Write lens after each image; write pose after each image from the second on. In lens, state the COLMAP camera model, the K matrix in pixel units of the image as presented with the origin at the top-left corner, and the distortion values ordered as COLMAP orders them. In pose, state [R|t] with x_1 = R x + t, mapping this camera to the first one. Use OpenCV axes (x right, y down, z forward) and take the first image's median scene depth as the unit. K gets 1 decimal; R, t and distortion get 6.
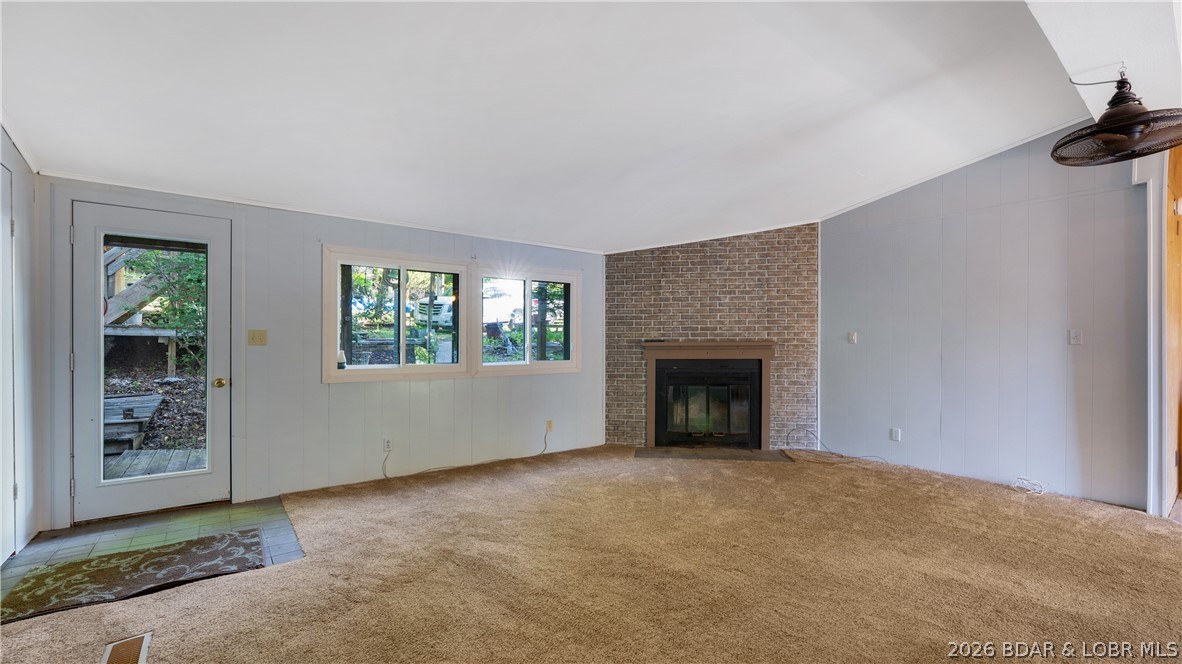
lens RADIAL K [[489.0, 0, 587.4], [0, 489.0, 341.8], [0, 0, 1]] dist [-0.001030, -0.000056]
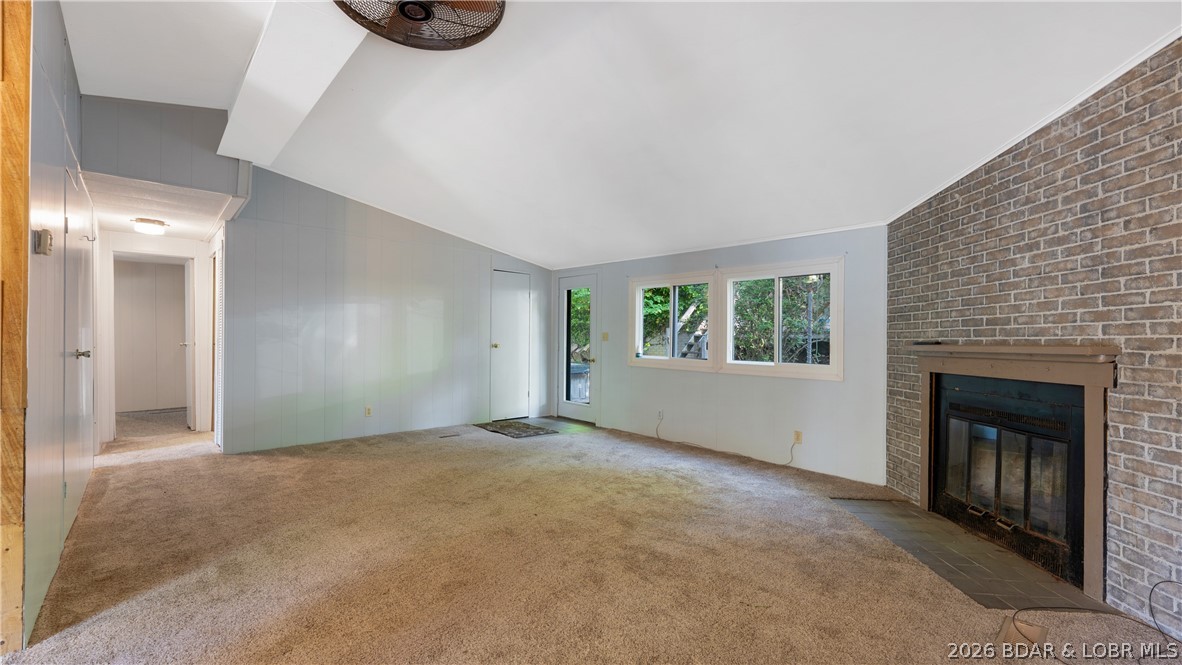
lens RADIAL K [[497.2, 0, 580.6], [0, 497.2, 332.3], [0, 0, 1]] dist [-0.000841, 0.001121]
pose [[0.084264, -0.012844, -0.996361, 0.758294], [-0.018412, 0.999726, -0.014444, 0.001641], [0.996273, 0.019562, 0.084004, 0.503609]]
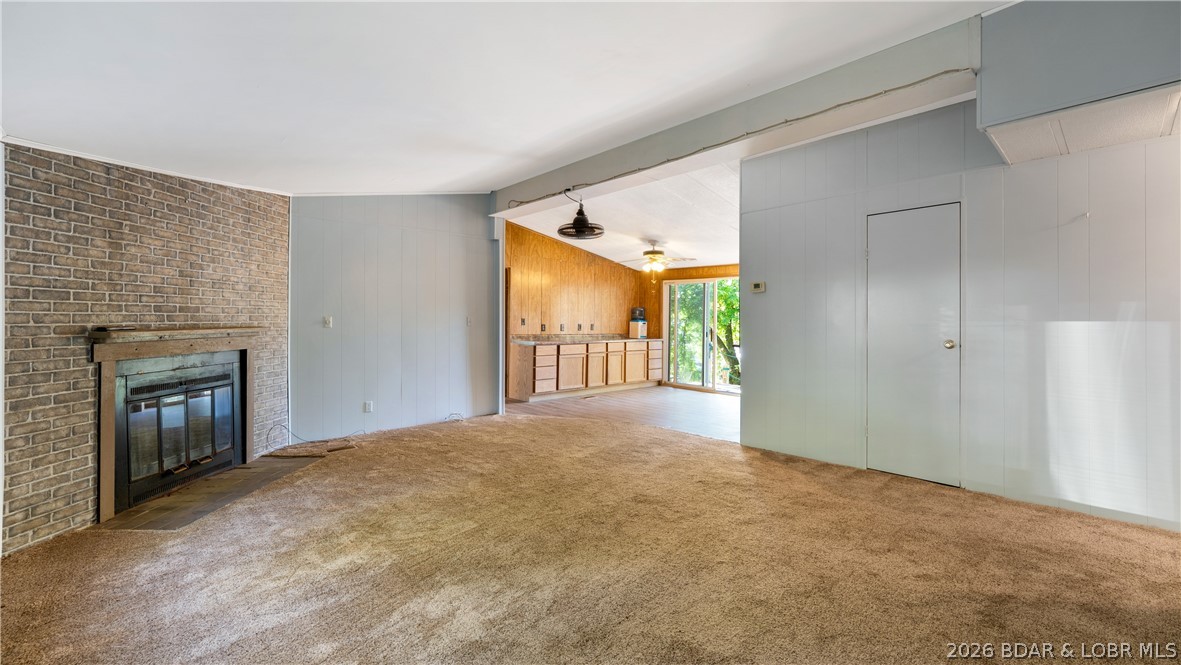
lens RADIAL K [[493.3, 0, 583.9], [0, 493.3, 318.9], [0, 0, 1]] dist [-0.000256, 0.000626]
pose [[-0.092447, 0.003429, 0.995712, -0.489339], [0.005641, 0.999980, -0.002920, -0.008468], [-0.995702, 0.005347, -0.092464, 0.521770]]
